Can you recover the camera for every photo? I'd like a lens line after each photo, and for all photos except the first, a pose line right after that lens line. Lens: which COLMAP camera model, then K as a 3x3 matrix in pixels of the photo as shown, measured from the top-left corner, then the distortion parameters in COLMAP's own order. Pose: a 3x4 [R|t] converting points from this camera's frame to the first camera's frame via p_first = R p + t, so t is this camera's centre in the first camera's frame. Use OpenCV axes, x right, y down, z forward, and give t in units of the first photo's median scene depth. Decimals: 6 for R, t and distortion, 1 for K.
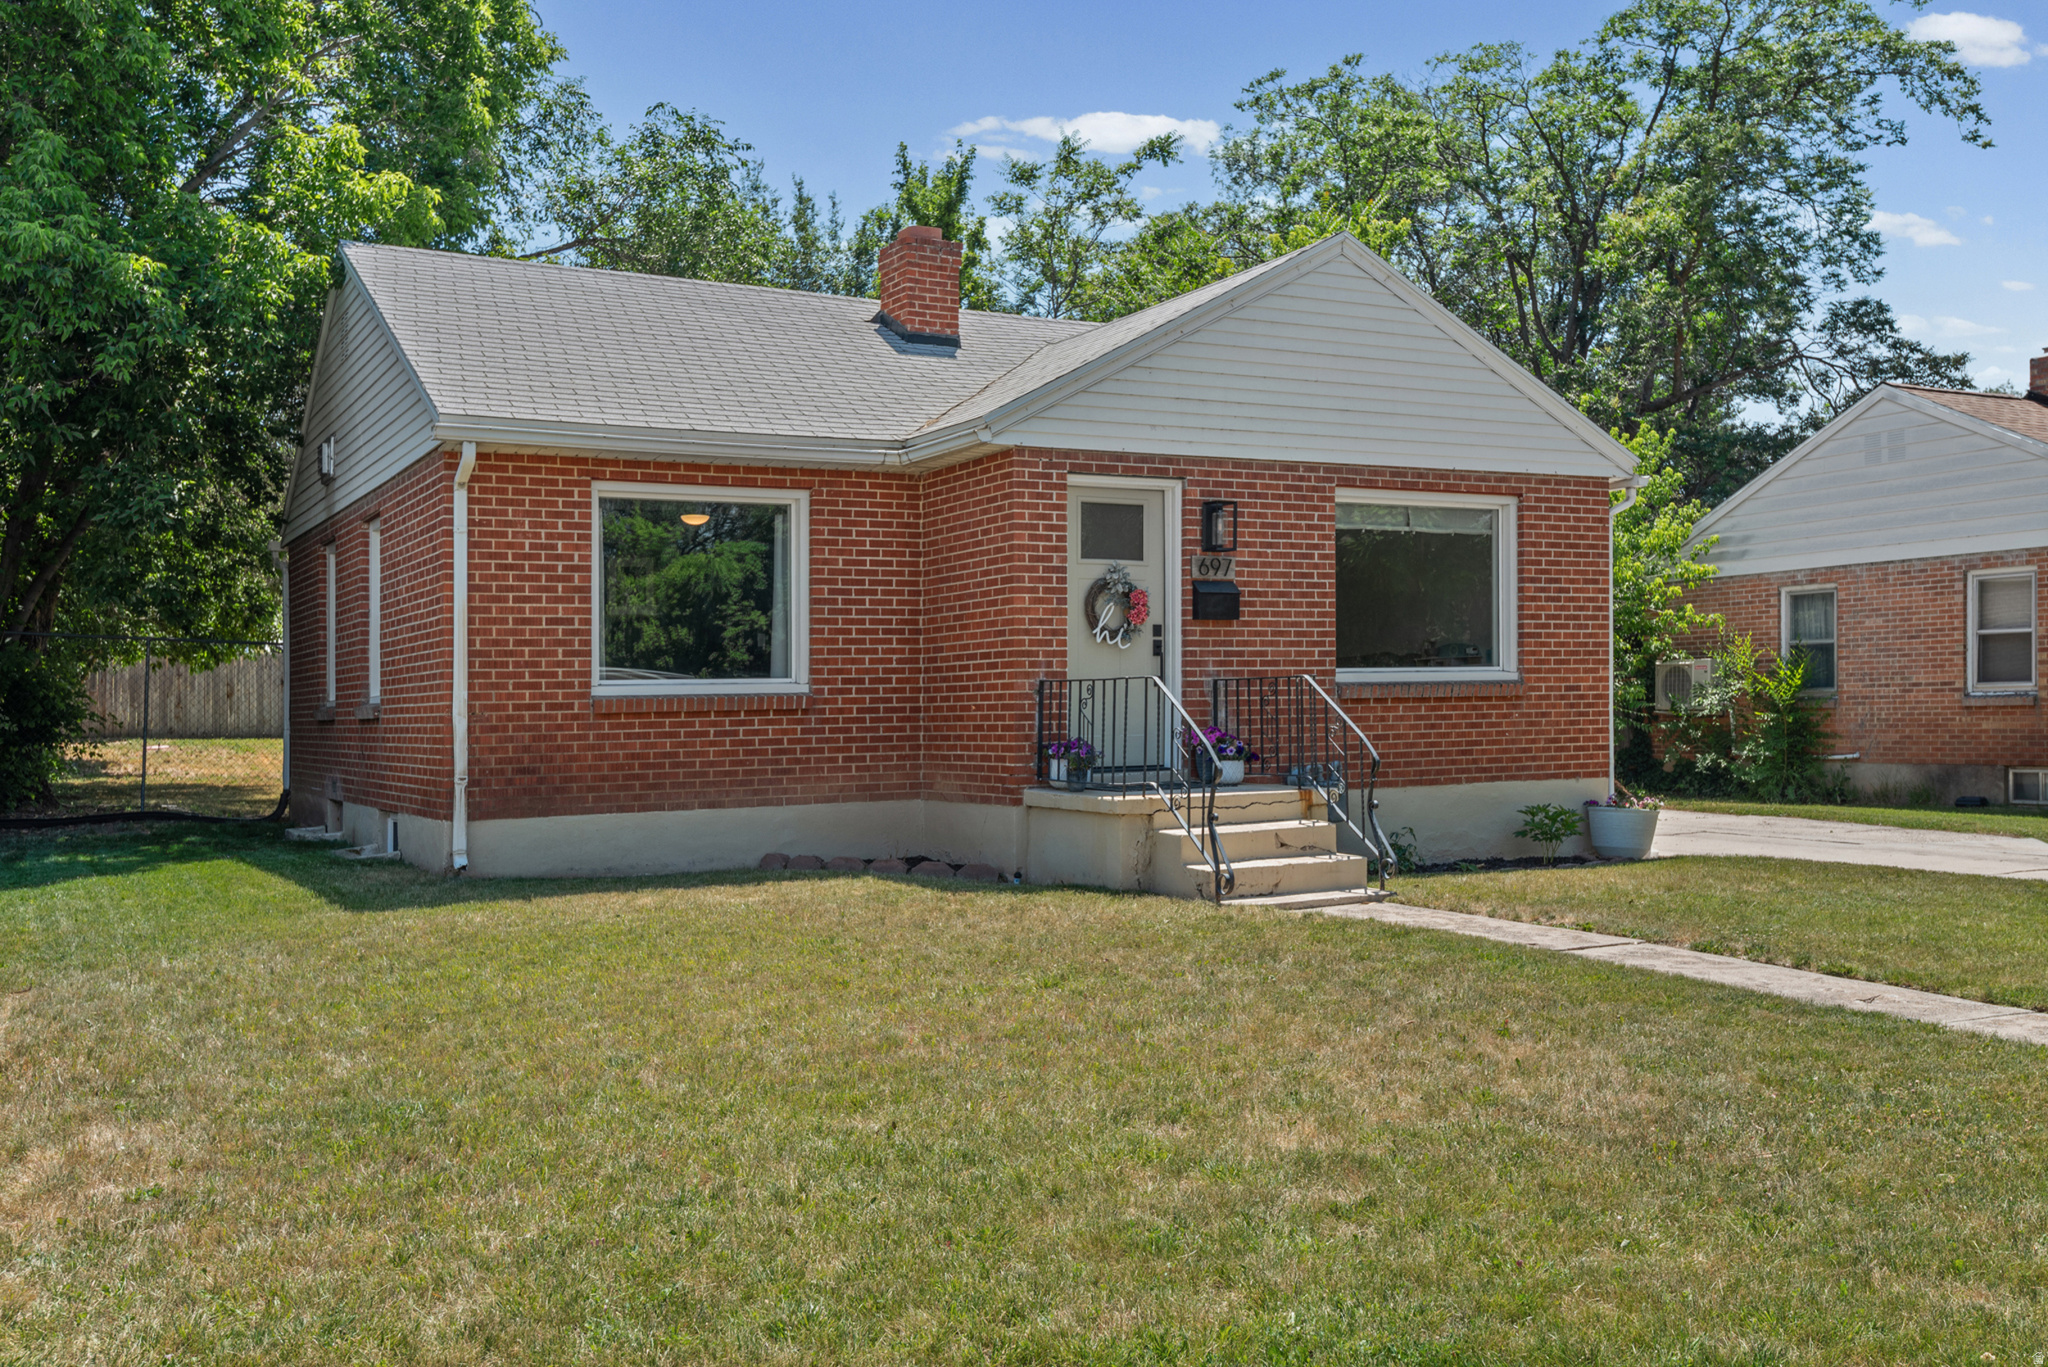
lens RADIAL K [[1841.2, 0, 1020.6], [0, 1841.2, 687.8], [0, 0, 1]] dist [0.016067, -0.004488]
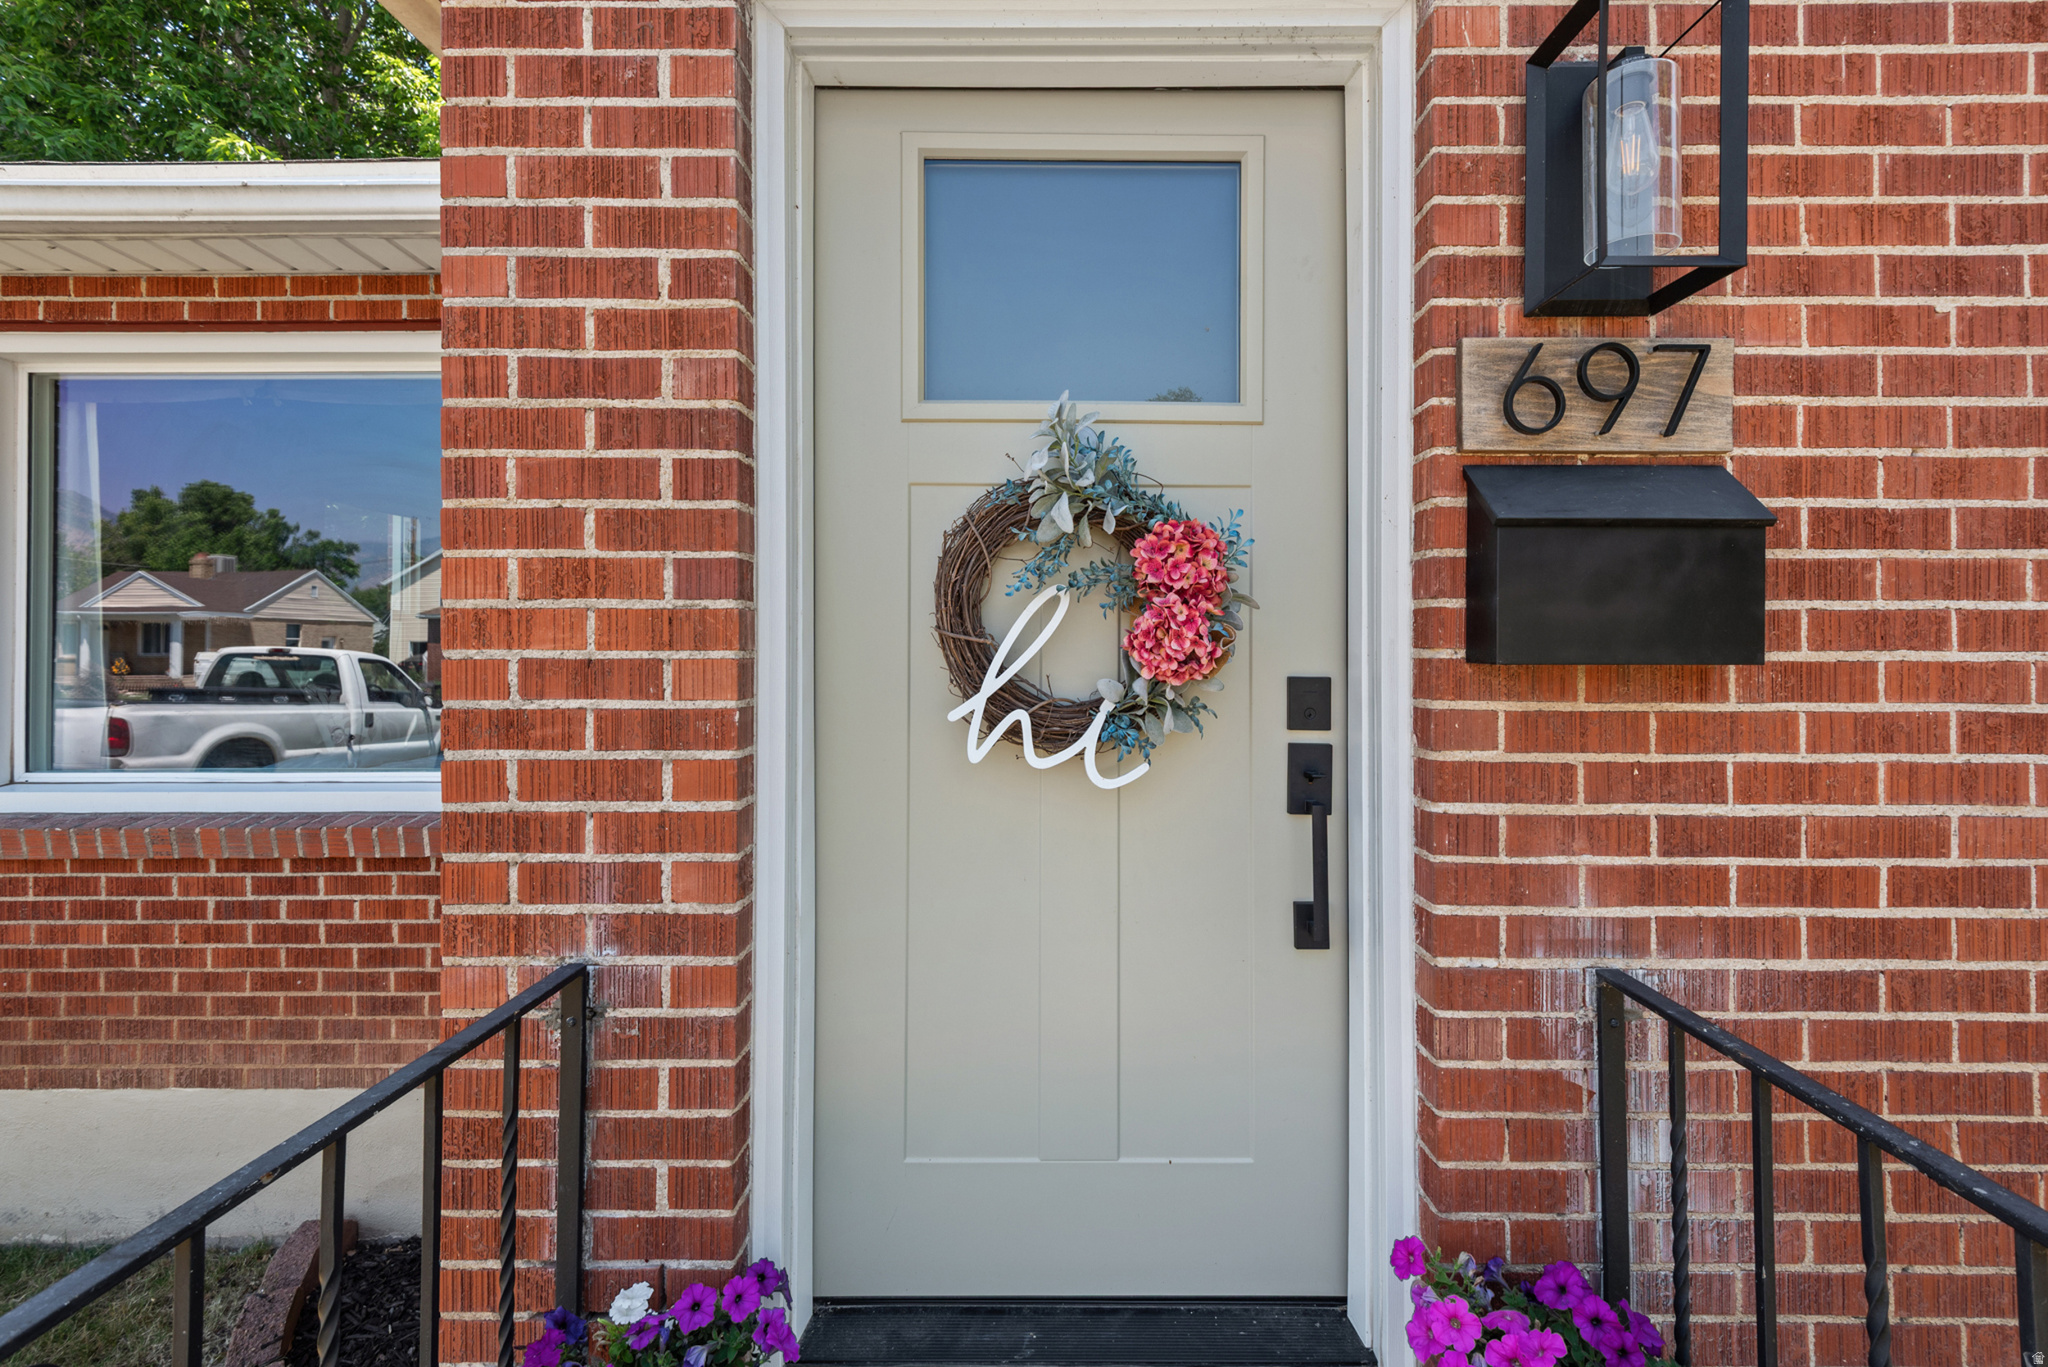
lens RADIAL K [[924.4, 0, 1037.3], [0, 924.4, 618.2], [0, 0, 1]] dist [0.008778, -0.002773]
pose [[0.873240, -0.000995, -0.487290, 0.101637], [-0.011292, 0.999688, -0.022276, -0.039169], [0.487160, 0.024955, 0.872956, 0.892871]]
